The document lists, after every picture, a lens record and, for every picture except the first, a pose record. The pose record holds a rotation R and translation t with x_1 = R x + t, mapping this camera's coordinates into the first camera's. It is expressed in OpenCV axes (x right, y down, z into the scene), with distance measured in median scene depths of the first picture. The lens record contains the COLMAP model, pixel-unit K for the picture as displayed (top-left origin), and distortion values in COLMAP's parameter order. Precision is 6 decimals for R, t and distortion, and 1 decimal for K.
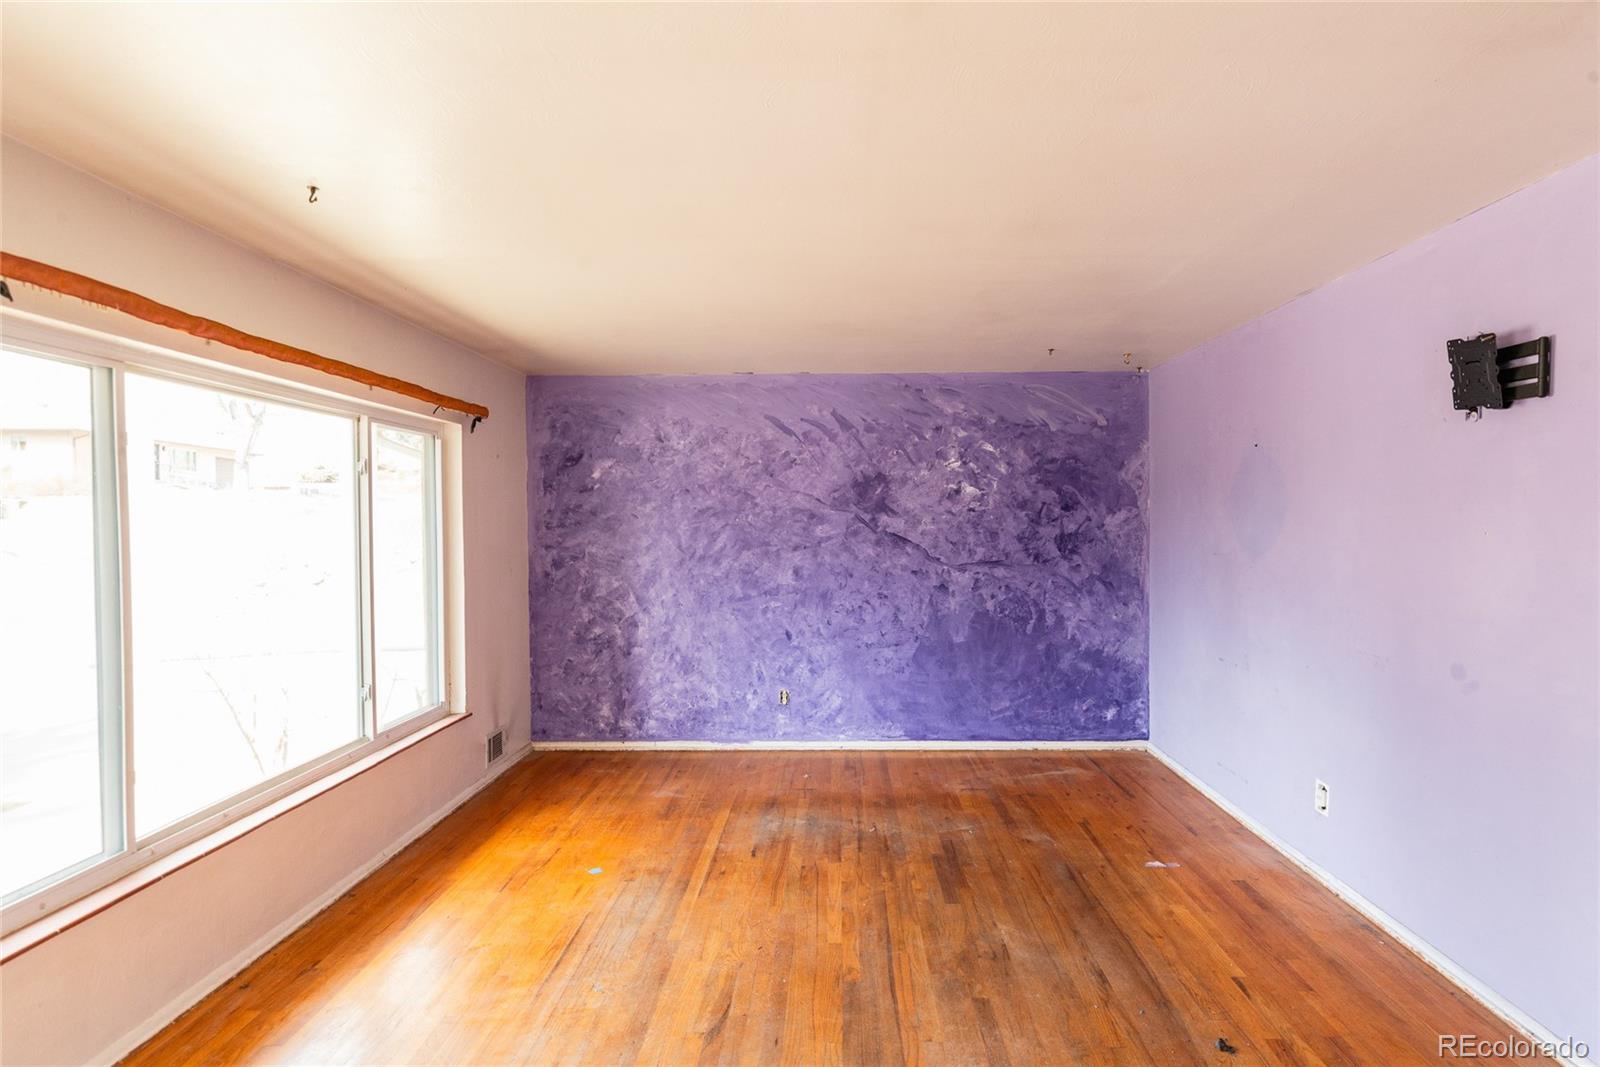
lens RADIAL K [[781.1, 0, 824.3], [0, 781.1, 536.3], [0, 0, 1]] dist [0.000984, 0.000297]
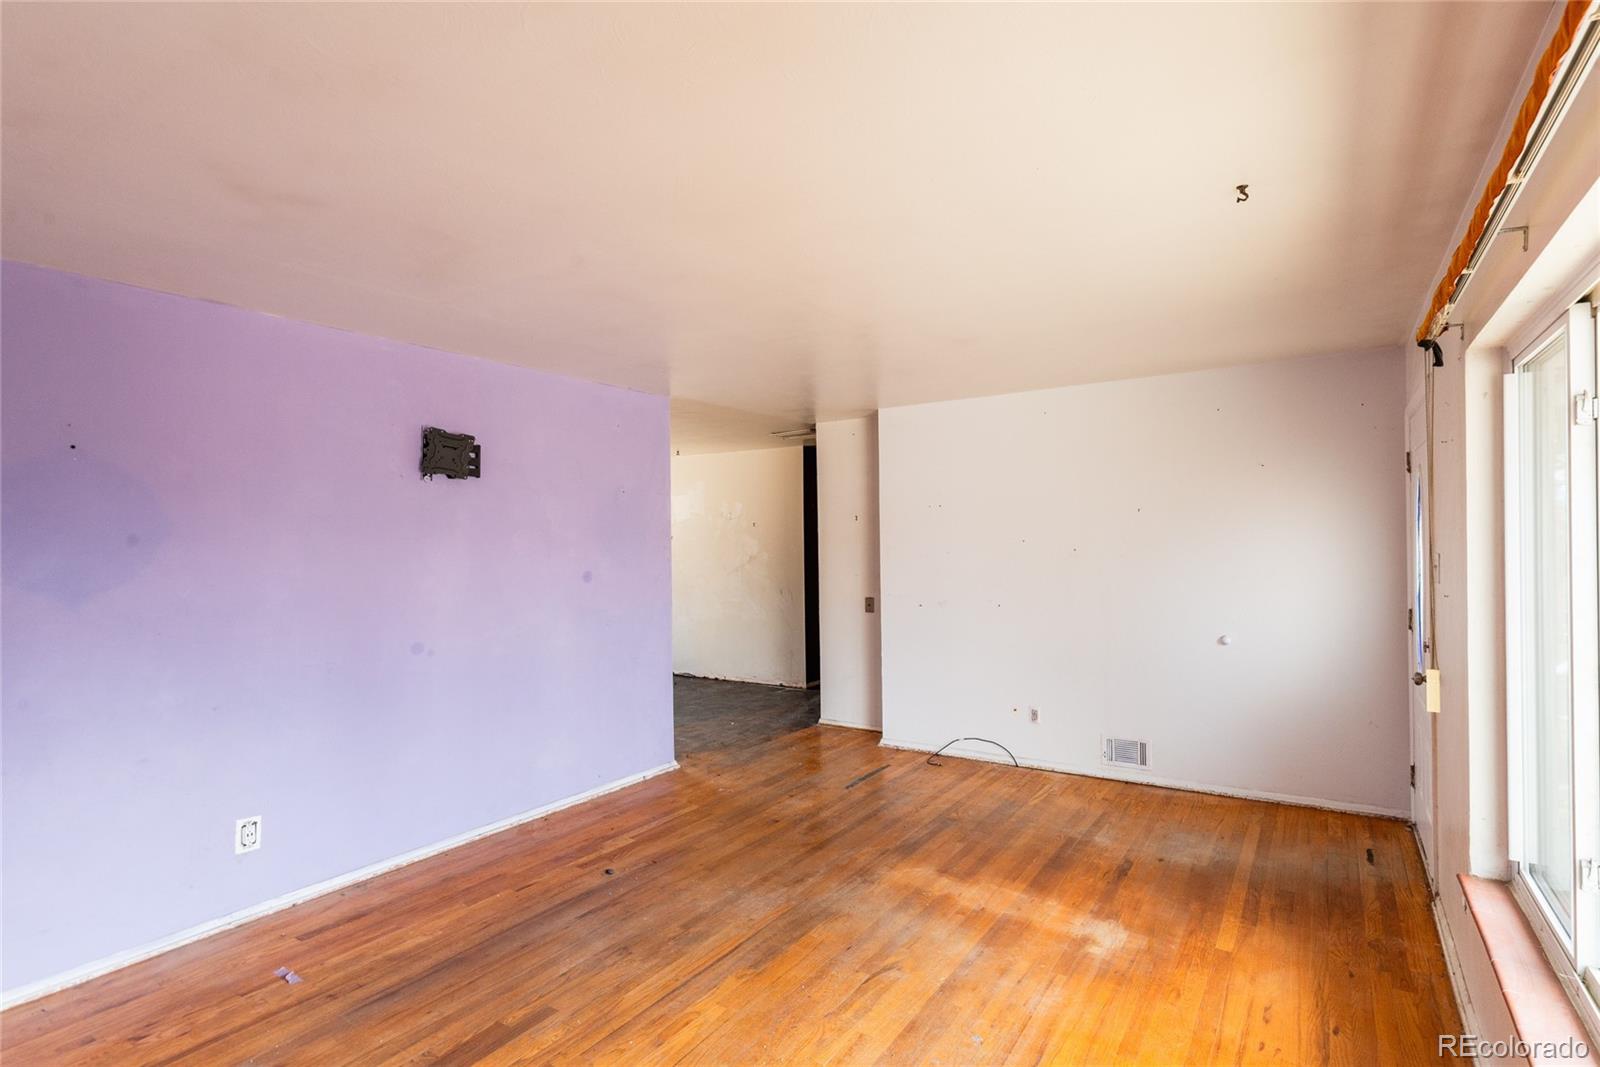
lens RADIAL K [[790.4, 0, 826.5], [0, 790.4, 535.9], [0, 0, 1]] dist [0.002384, -0.000032]
pose [[-0.853392, 0.018732, 0.520933, -0.316965], [0.028271, 0.999546, 0.010371, -0.016712], [-0.520503, 0.023578, -0.853535, 0.934554]]
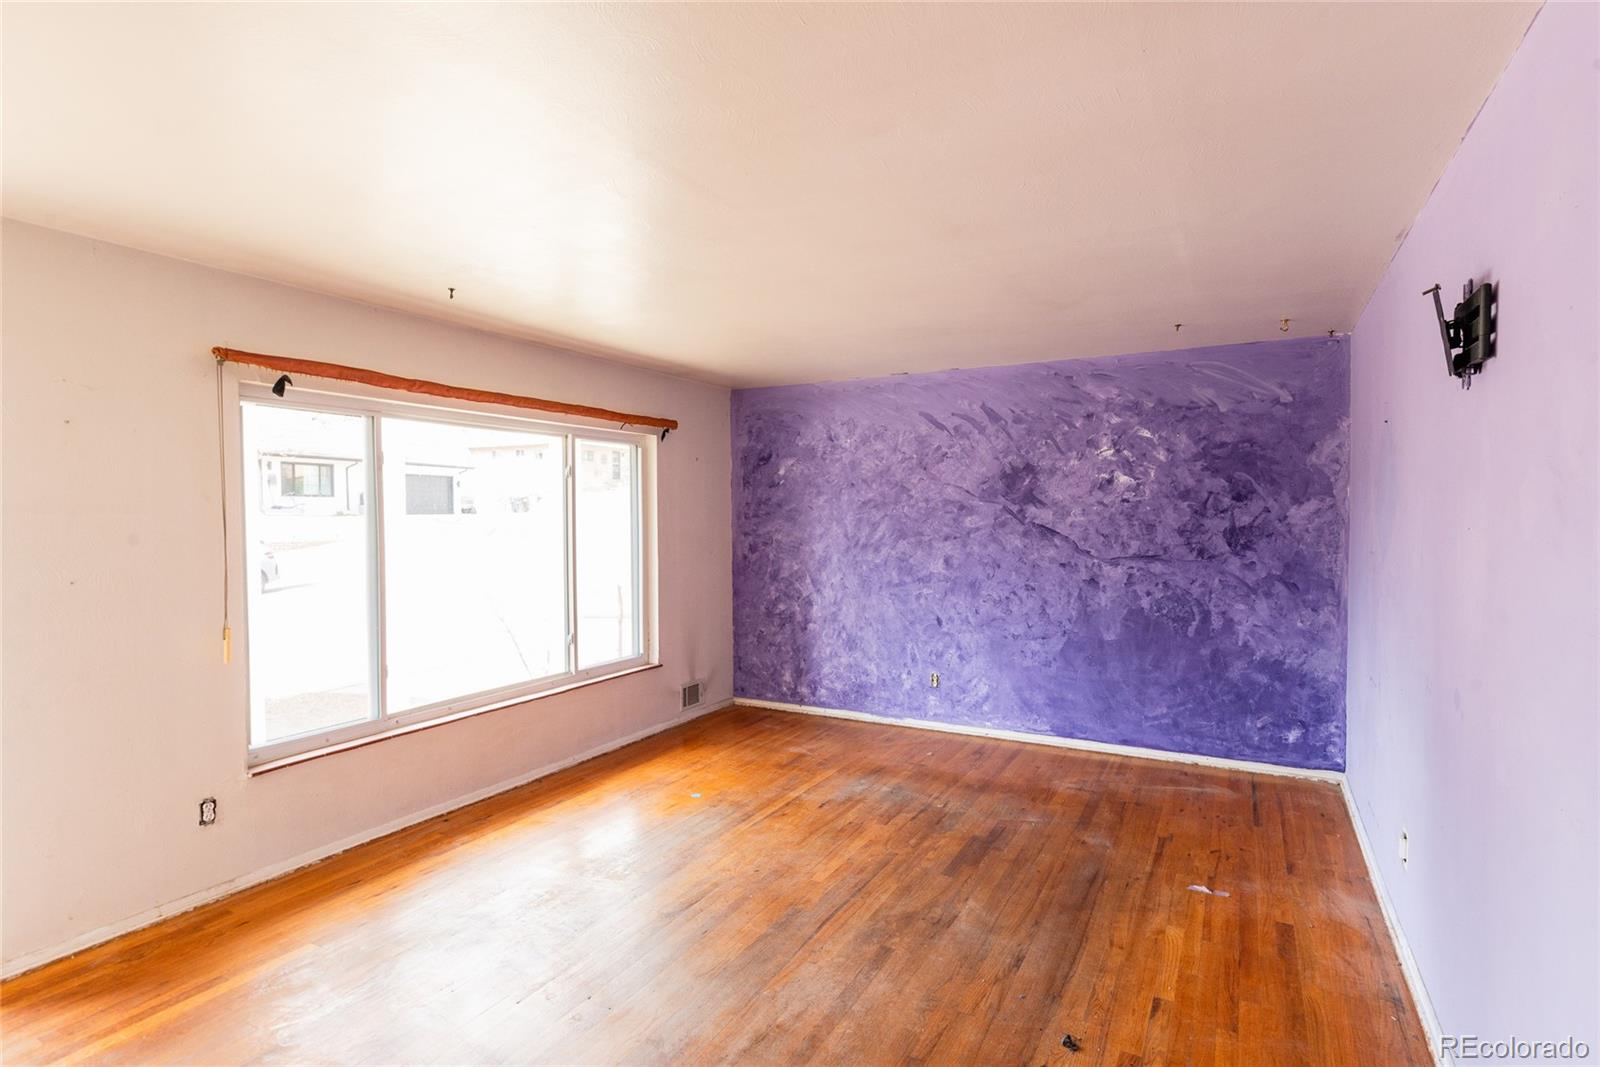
lens RADIAL K [[790.4, 0, 826.5], [0, 790.4, 535.9], [0, 0, 1]] dist [0.002384, -0.000032]
pose [[0.892061, 0.014630, -0.451677, 0.298059], [-0.009746, 0.999866, 0.013138, -0.000207], [0.451809, -0.007318, 0.892085, -0.012775]]
